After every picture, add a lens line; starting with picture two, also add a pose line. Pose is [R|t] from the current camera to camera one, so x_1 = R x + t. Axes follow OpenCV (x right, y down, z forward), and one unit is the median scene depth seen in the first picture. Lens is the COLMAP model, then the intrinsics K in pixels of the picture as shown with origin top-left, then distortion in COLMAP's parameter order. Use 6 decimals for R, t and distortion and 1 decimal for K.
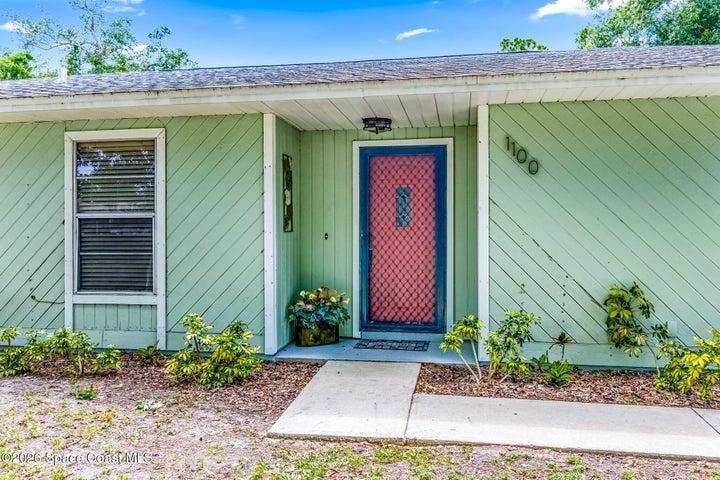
lens RADIAL K [[591.2, 0, 360.0], [0, 591.2, 241.7], [0, 0, 1]] dist [-0.002739, -0.008432]
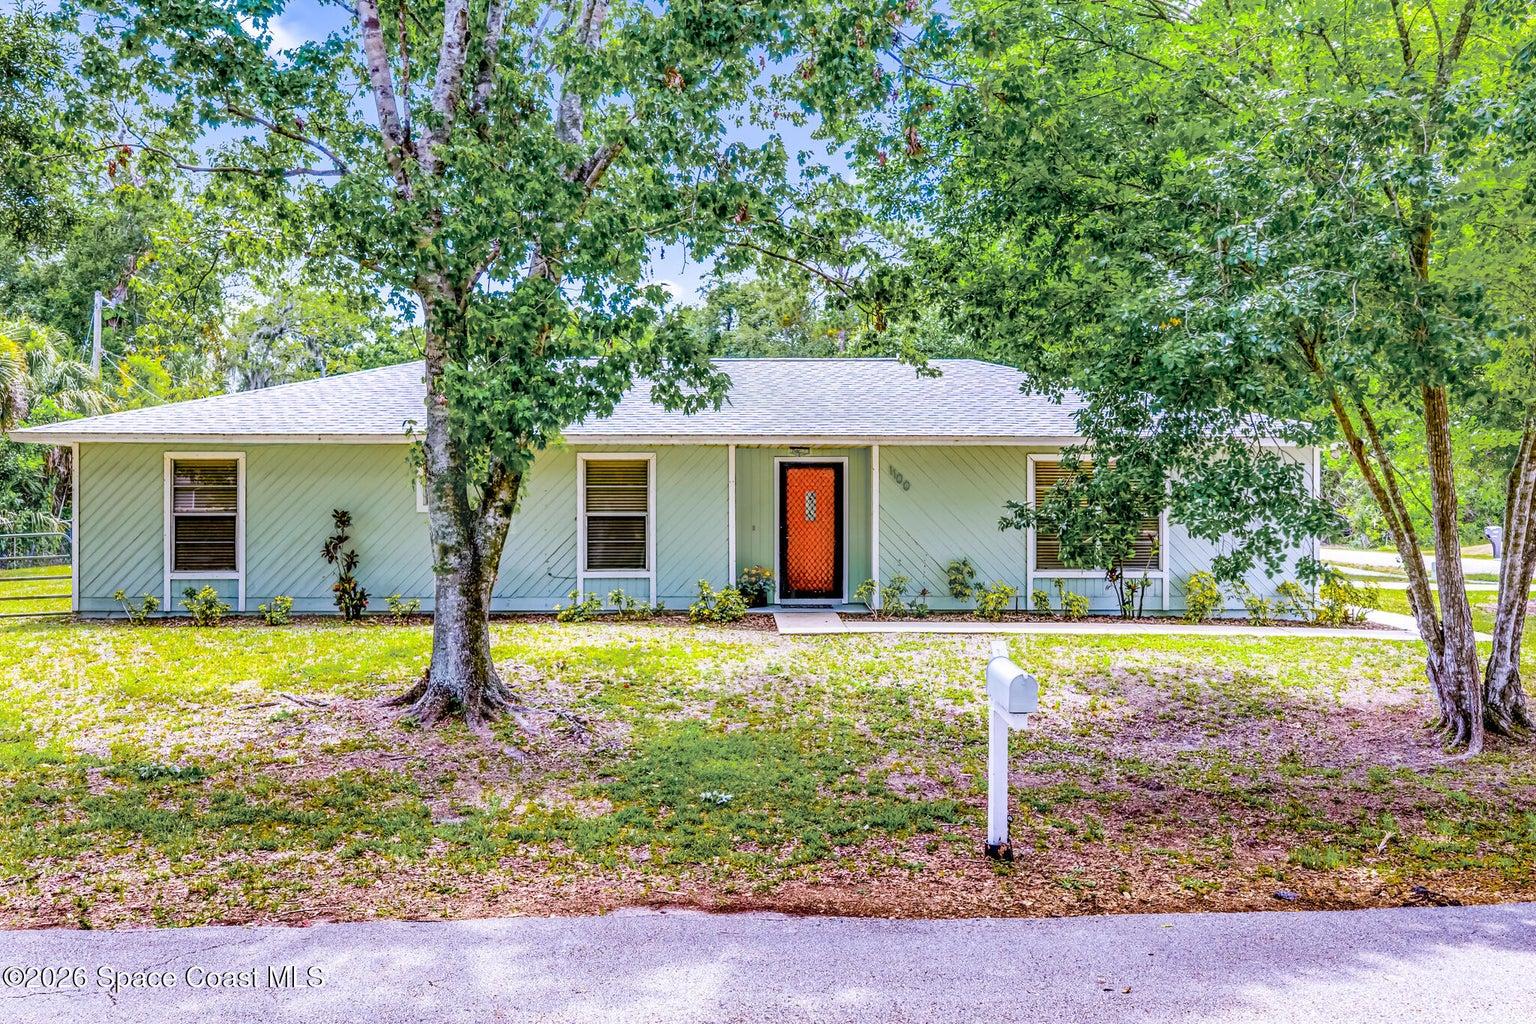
lens RADIAL K [[1261.3, 0, 769.4], [0, 1261.3, 513.7], [0, 0, 1]] dist [-0.002739, -0.008432]
pose [[0.978402, 0.000734, 0.206710, -0.684115], [-0.001882, 0.999984, 0.005356, -0.062852], [-0.206703, -0.005630, 0.978388, -1.996273]]
